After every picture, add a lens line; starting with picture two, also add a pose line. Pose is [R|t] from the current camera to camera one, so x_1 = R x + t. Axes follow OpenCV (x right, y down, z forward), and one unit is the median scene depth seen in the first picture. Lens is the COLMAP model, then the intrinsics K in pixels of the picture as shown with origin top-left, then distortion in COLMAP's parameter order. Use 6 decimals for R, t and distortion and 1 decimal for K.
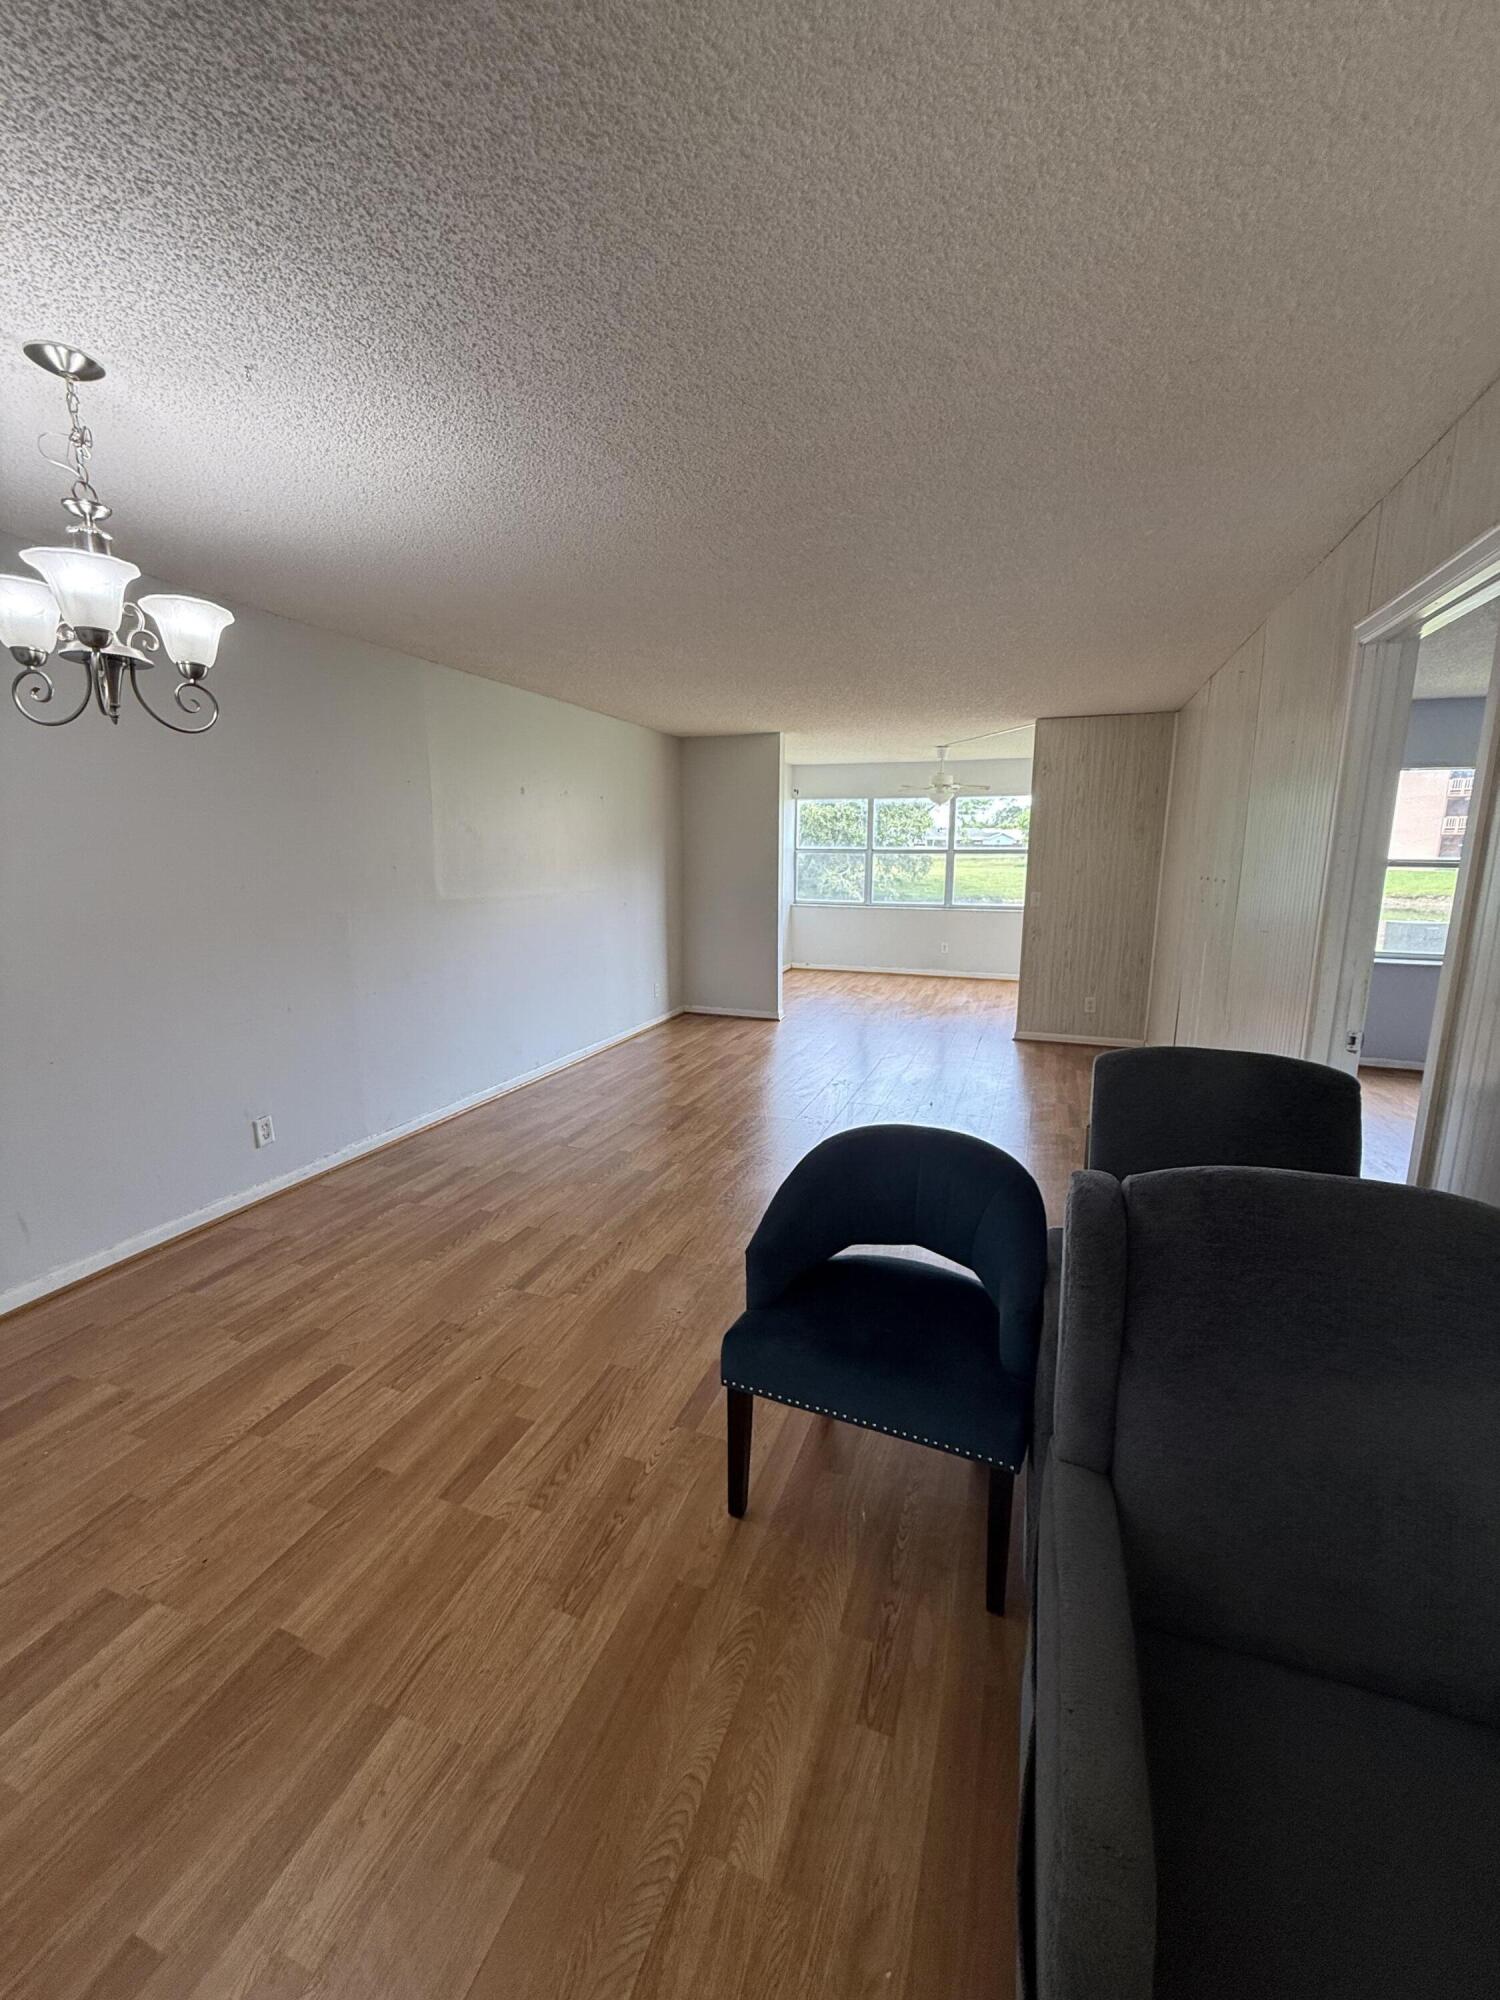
lens RADIAL K [[800.6, 0, 749.8], [0, 800.6, 995.5], [0, 0, 1]] dist [-0.001194, 0.000513]
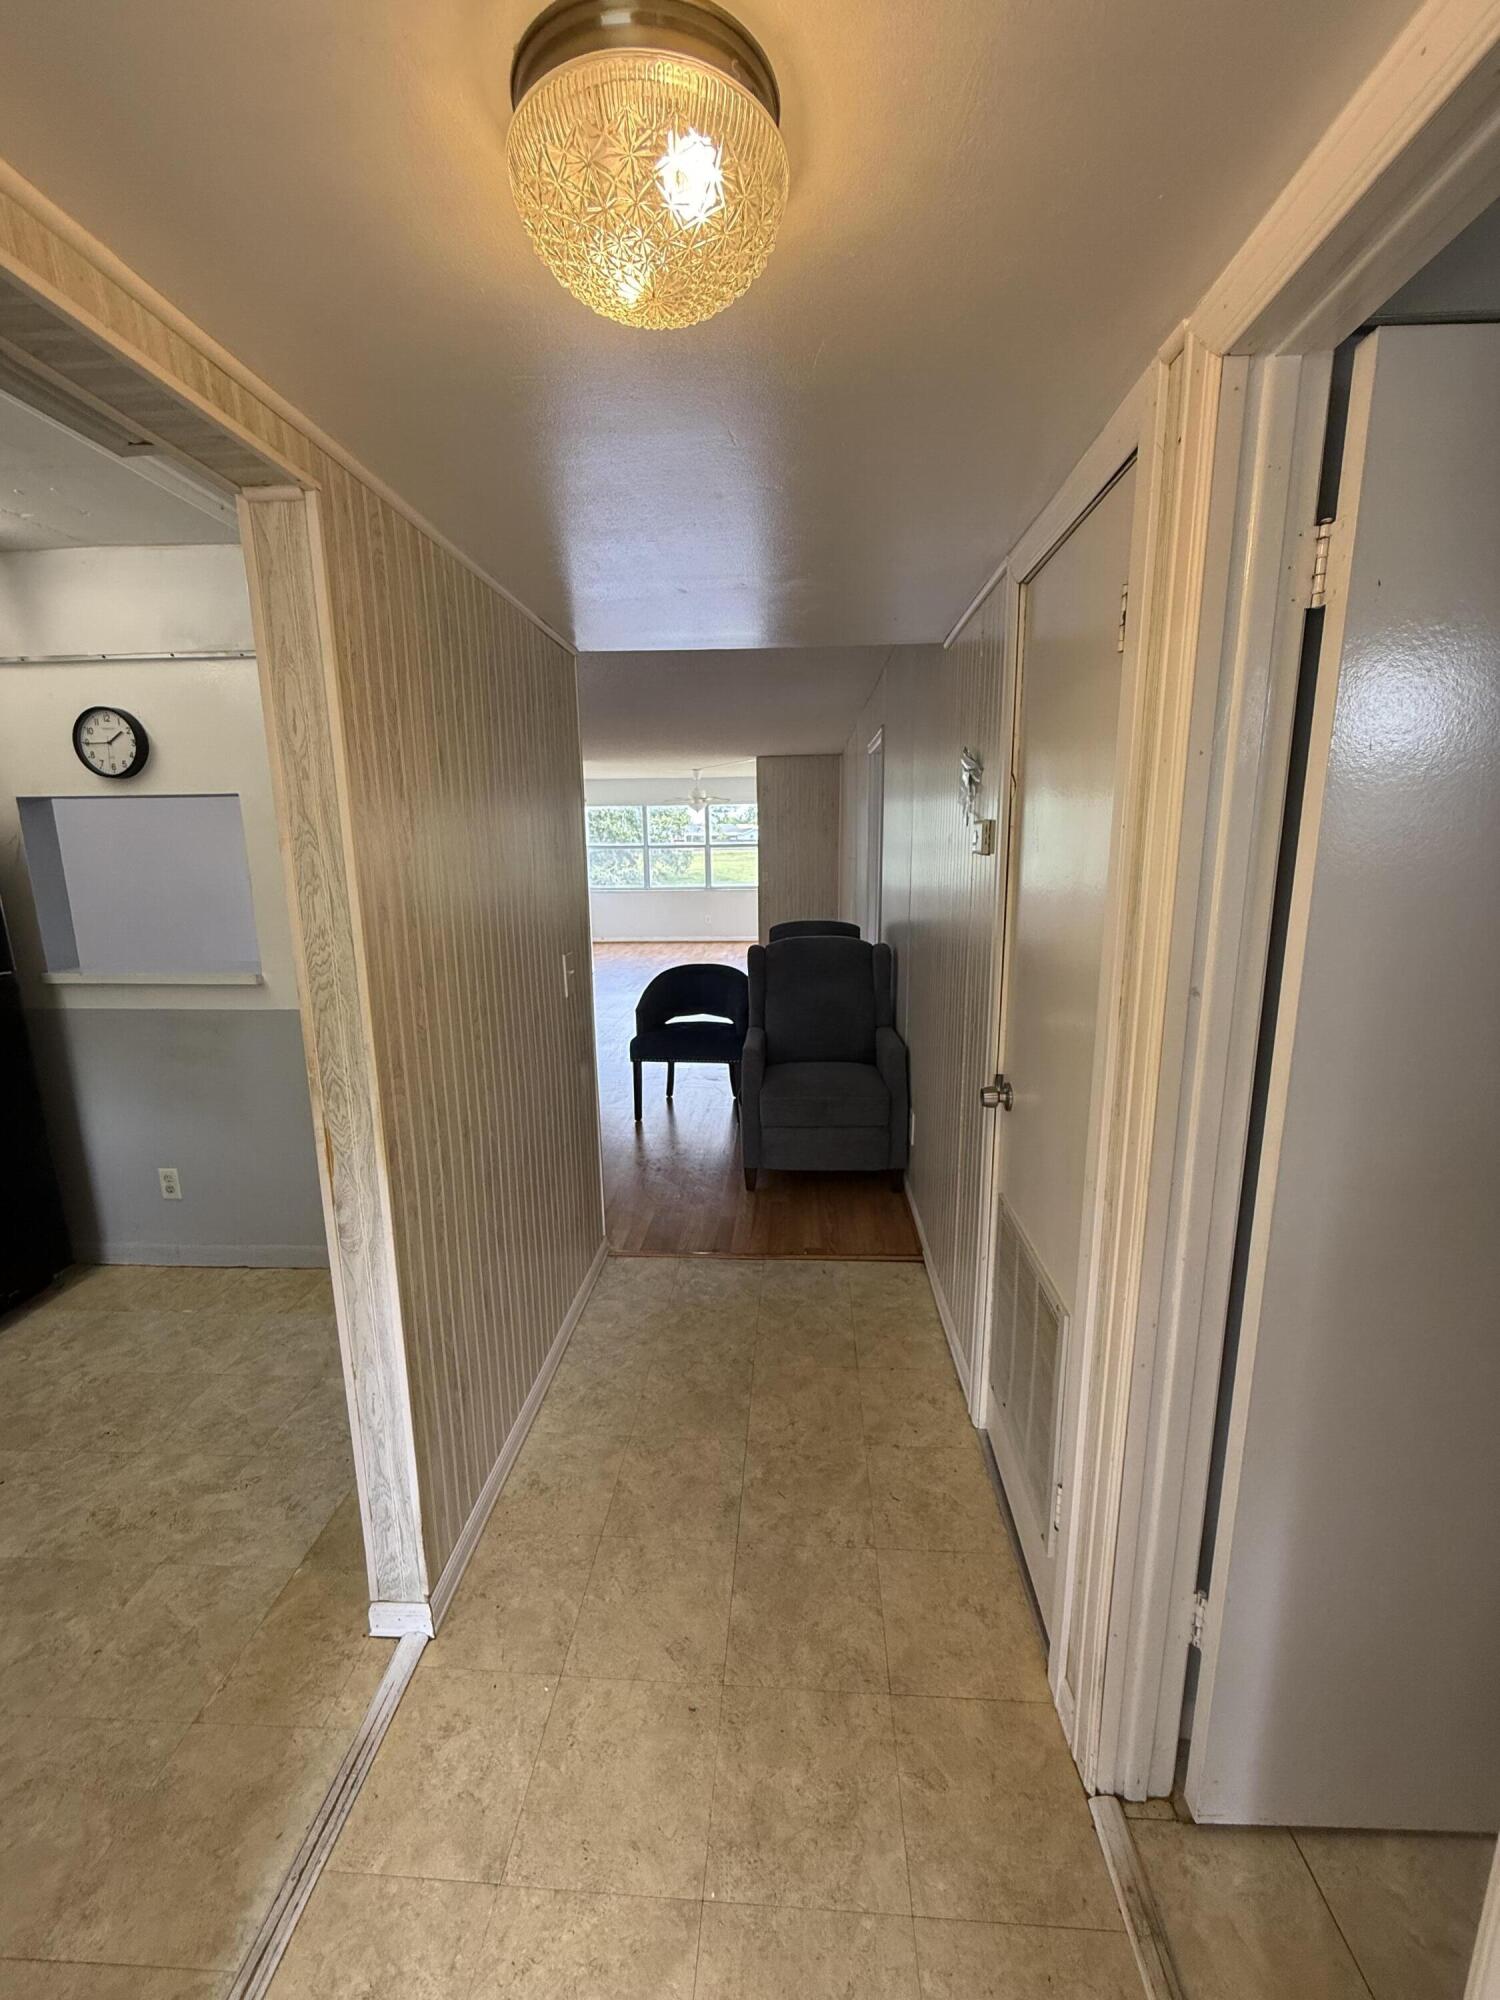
lens RADIAL K [[800.6, 0, 749.8], [0, 800.6, 995.5], [0, 0, 1]] dist [-0.001194, 0.000513]
pose [[0.957383, -0.068379, 0.280611, -0.066317], [0.067230, 0.997643, 0.013734, 0.049806], [-0.280889, 0.005717, 0.959723, -0.270365]]
